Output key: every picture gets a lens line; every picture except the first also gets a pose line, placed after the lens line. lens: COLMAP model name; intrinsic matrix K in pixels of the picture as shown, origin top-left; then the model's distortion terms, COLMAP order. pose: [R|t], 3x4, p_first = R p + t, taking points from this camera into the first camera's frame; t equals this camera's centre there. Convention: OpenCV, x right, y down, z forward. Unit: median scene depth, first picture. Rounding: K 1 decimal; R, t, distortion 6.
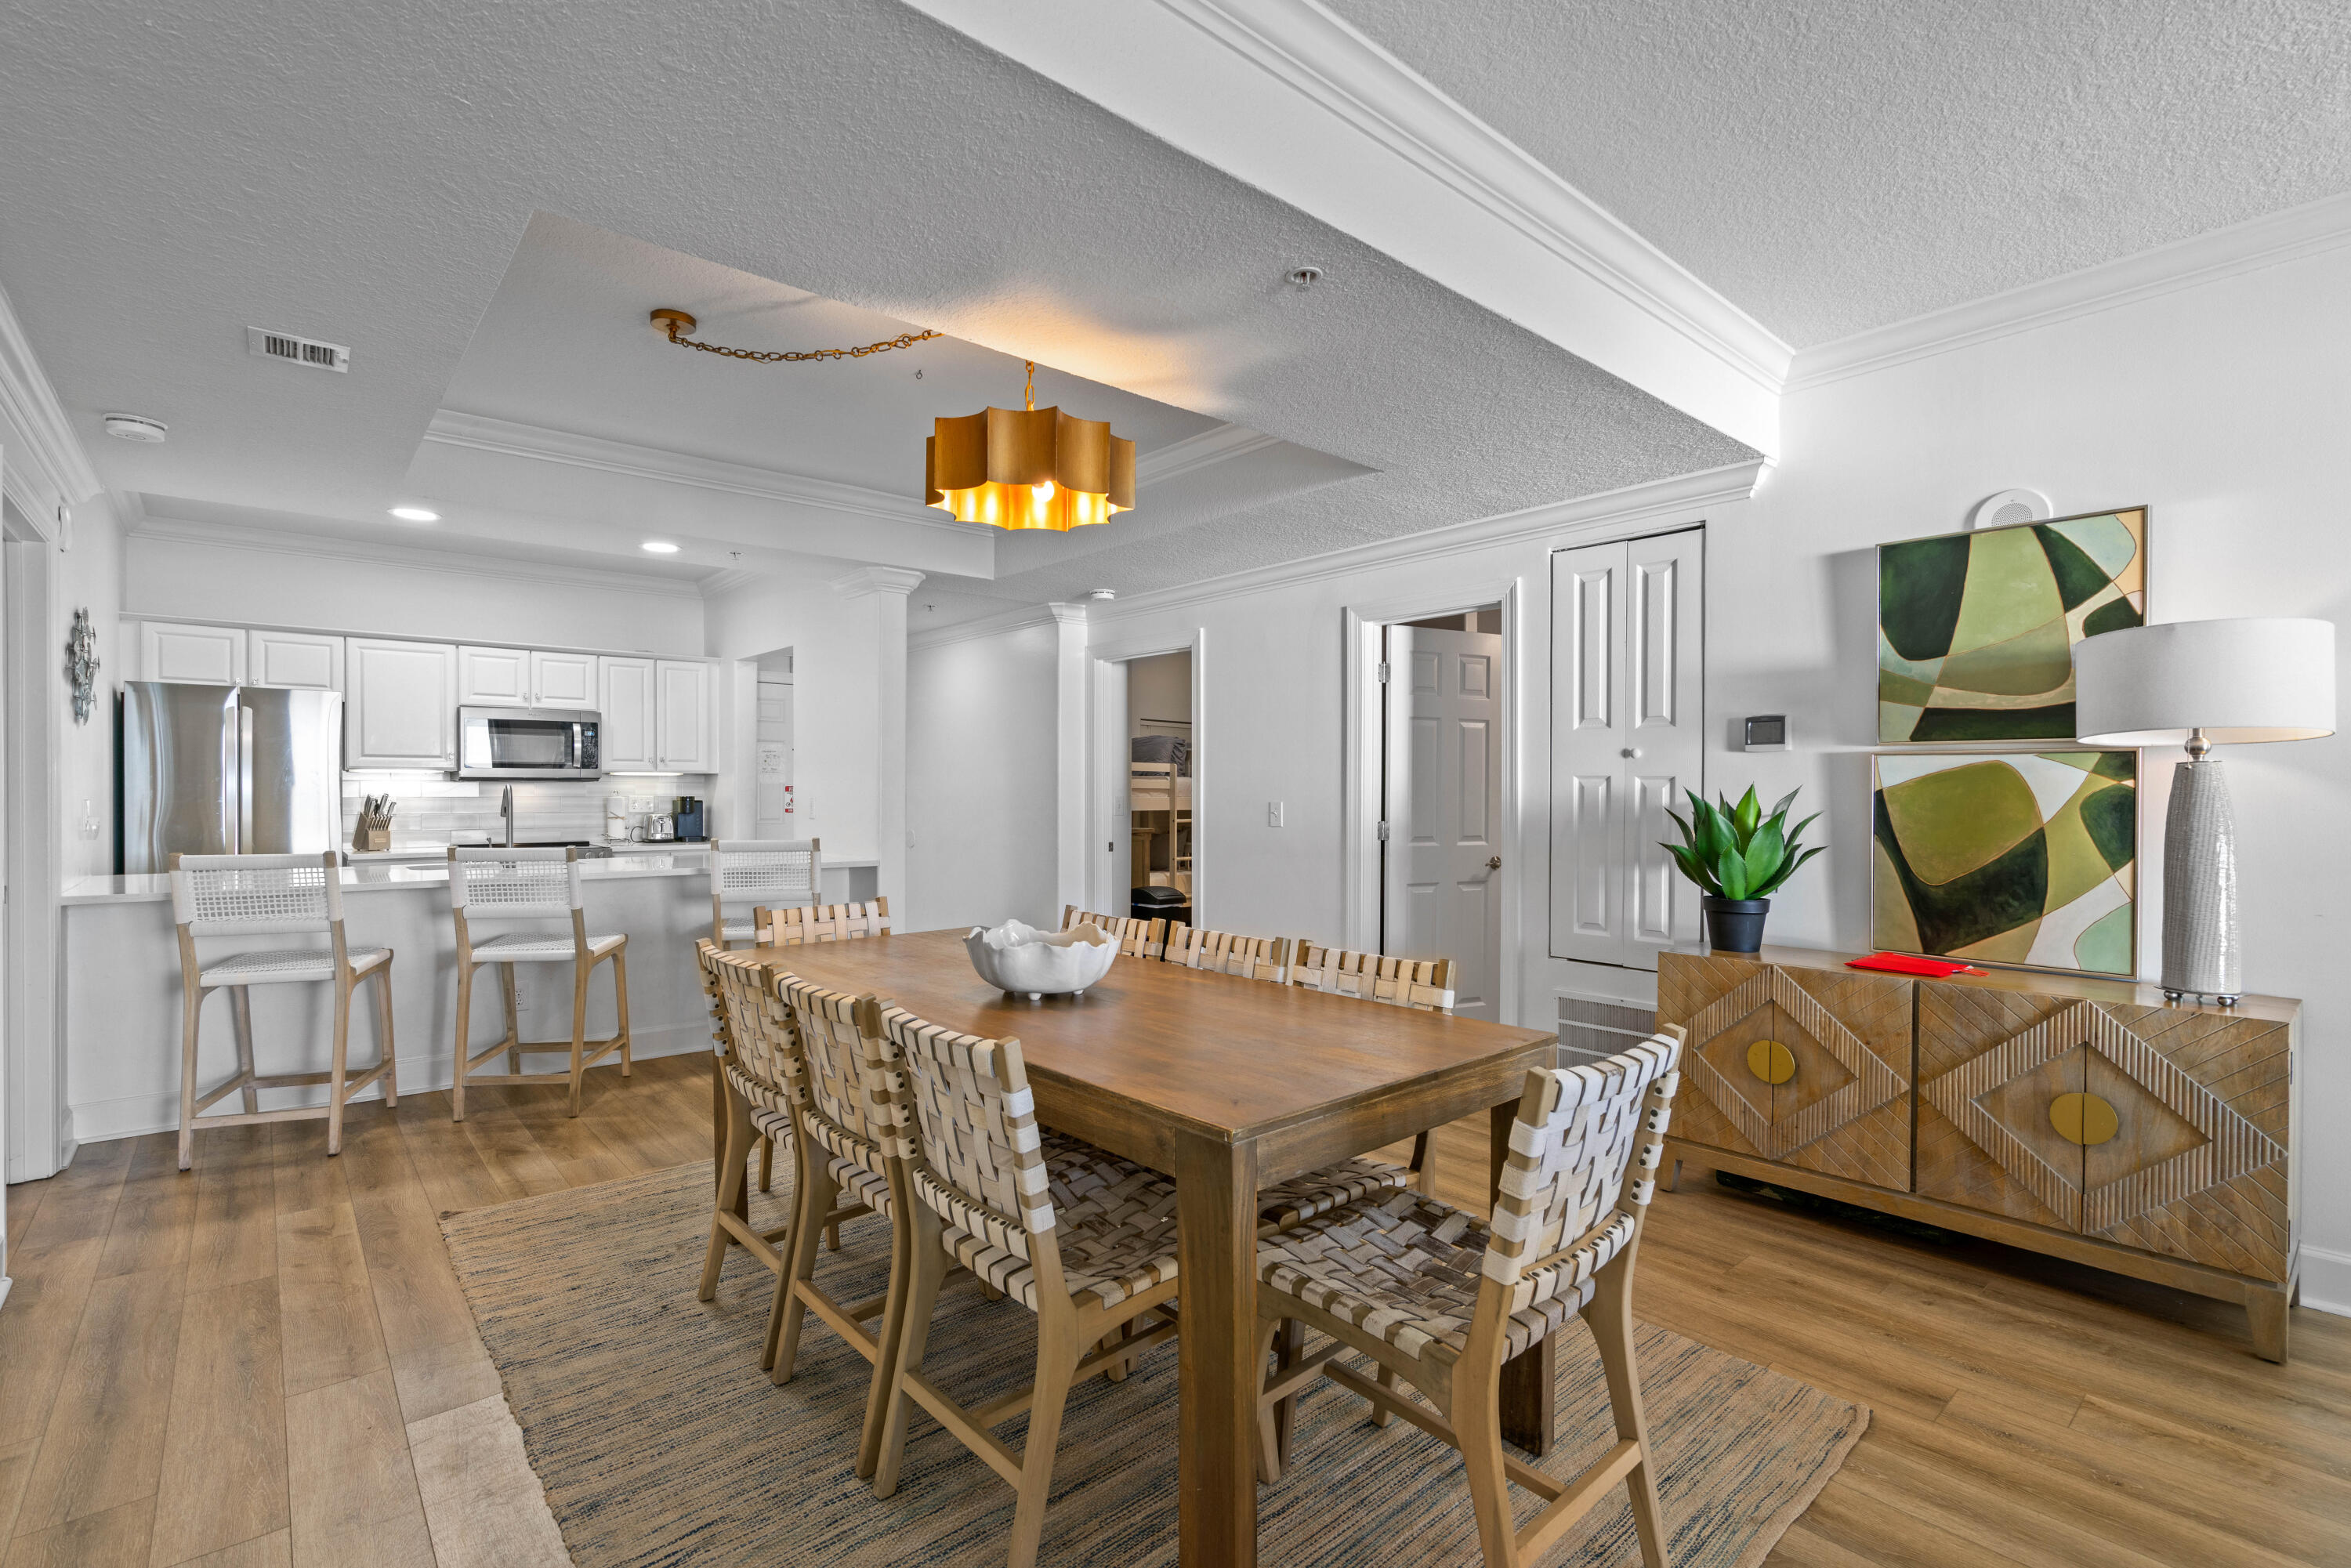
lens RADIAL K [[1068.2, 0, 1179.8], [0, 1068.2, 792.1], [0, 0, 1]] dist [-0.022881, 0.008711]
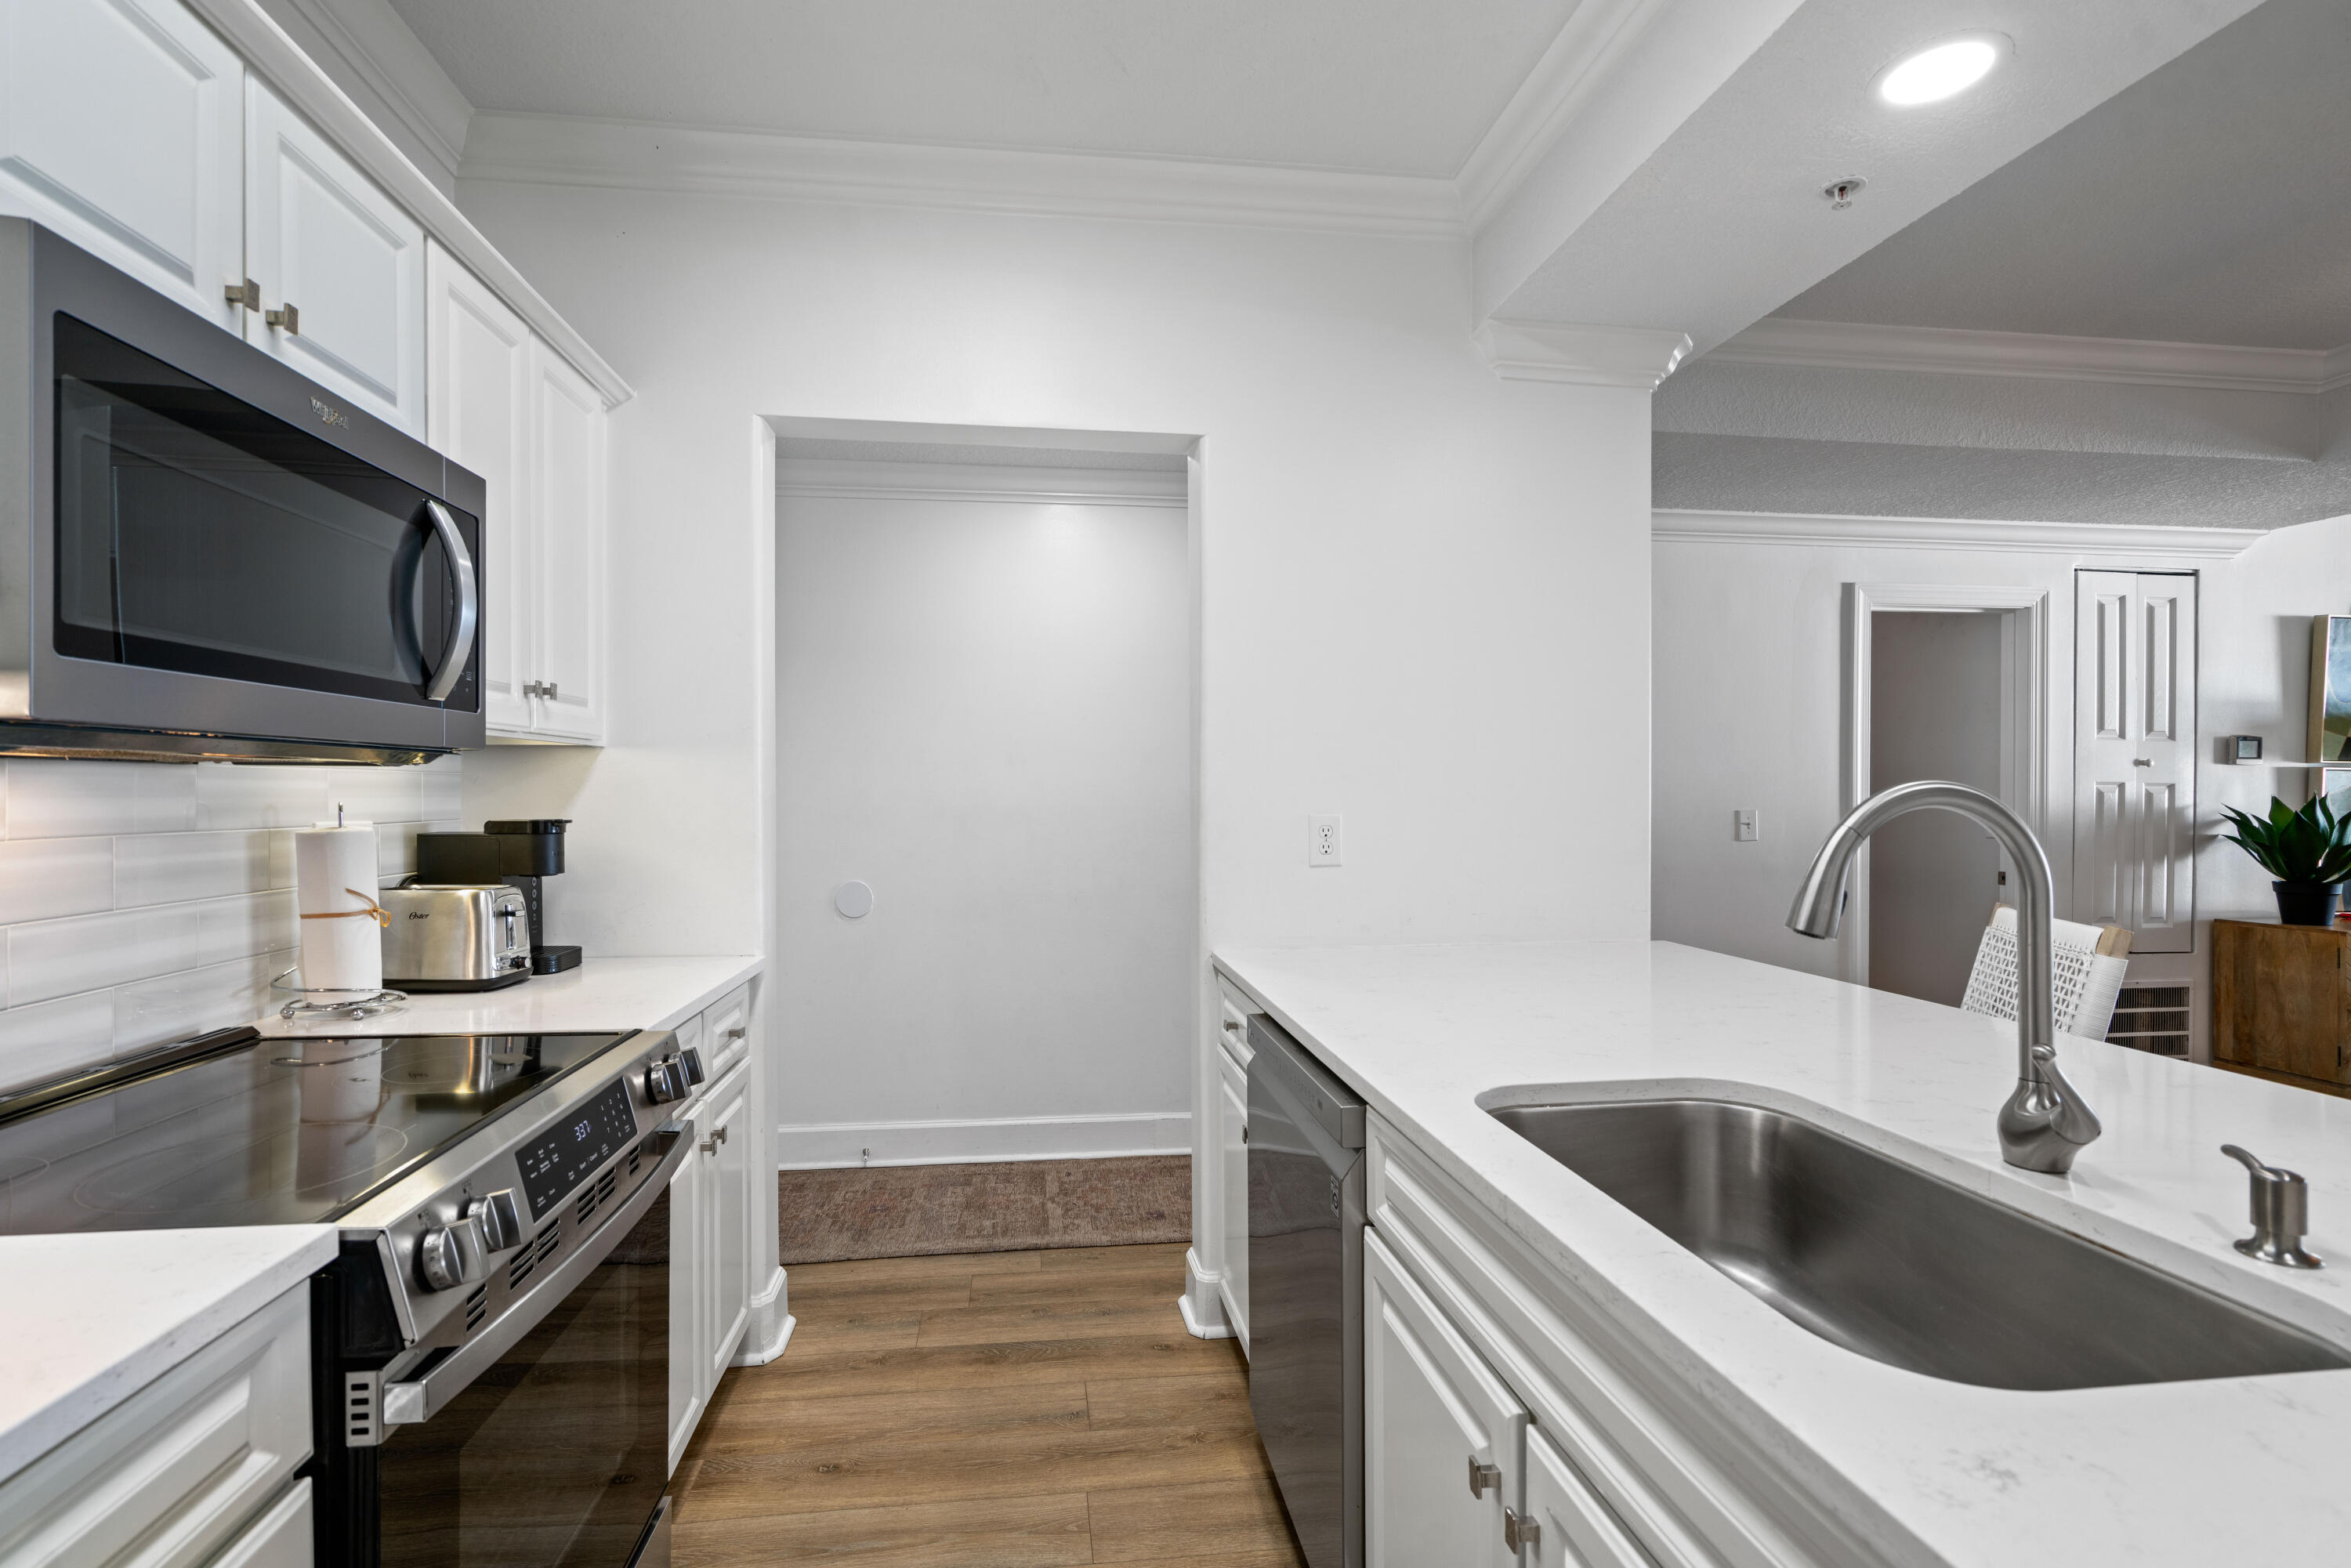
lens RADIAL K [[1052.9, 0, 1166.2], [0, 1052.9, 798.8], [0, 0, 1]] dist [-0.000275, -0.000031]
pose [[0.564584, -0.005670, 0.825356, -1.245026], [0.001269, 0.999981, 0.006002, -0.007172], [-0.825375, -0.002342, 0.564580, 1.404925]]
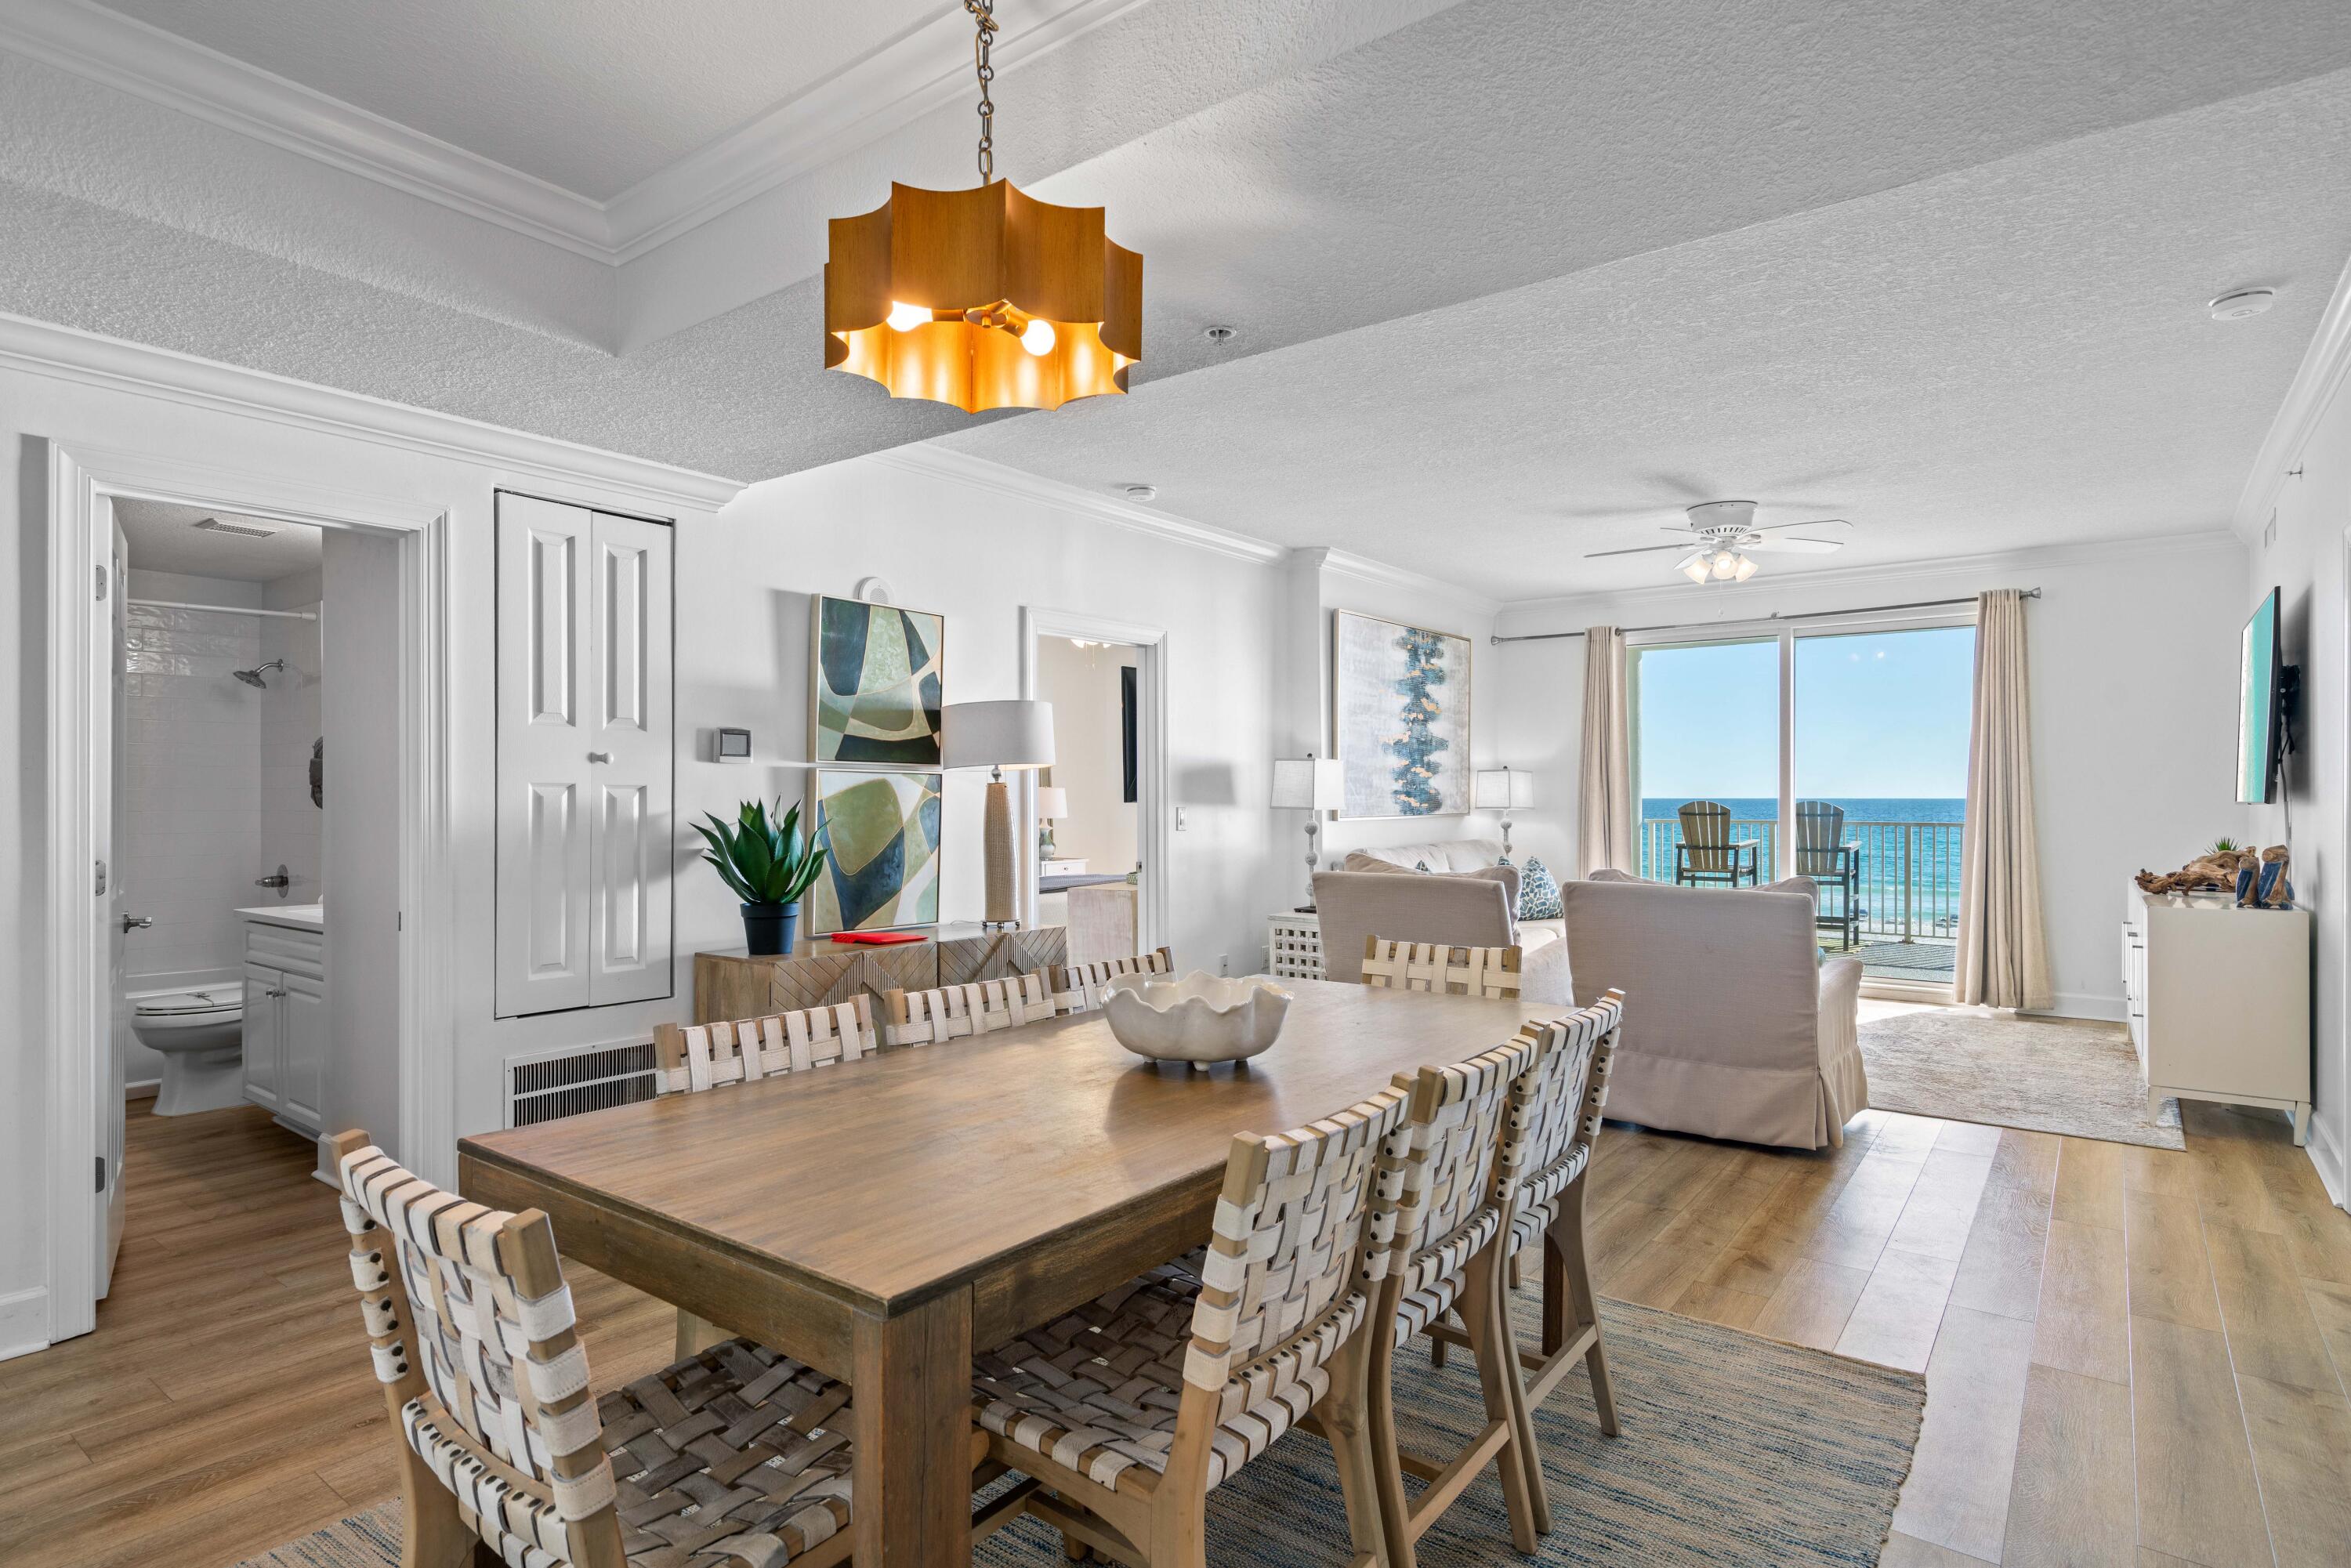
lens RADIAL K [[1236.2, 0, 1137.1], [0, 1236.2, 802.6], [0, 0, 1]] dist [-0.000993, -0.000274]
pose [[-0.184885, -0.005462, 0.982745, -0.740817], [0.000530, 0.999984, 0.005658, -0.006579], [-0.982760, 0.001567, -0.184879, 0.867790]]
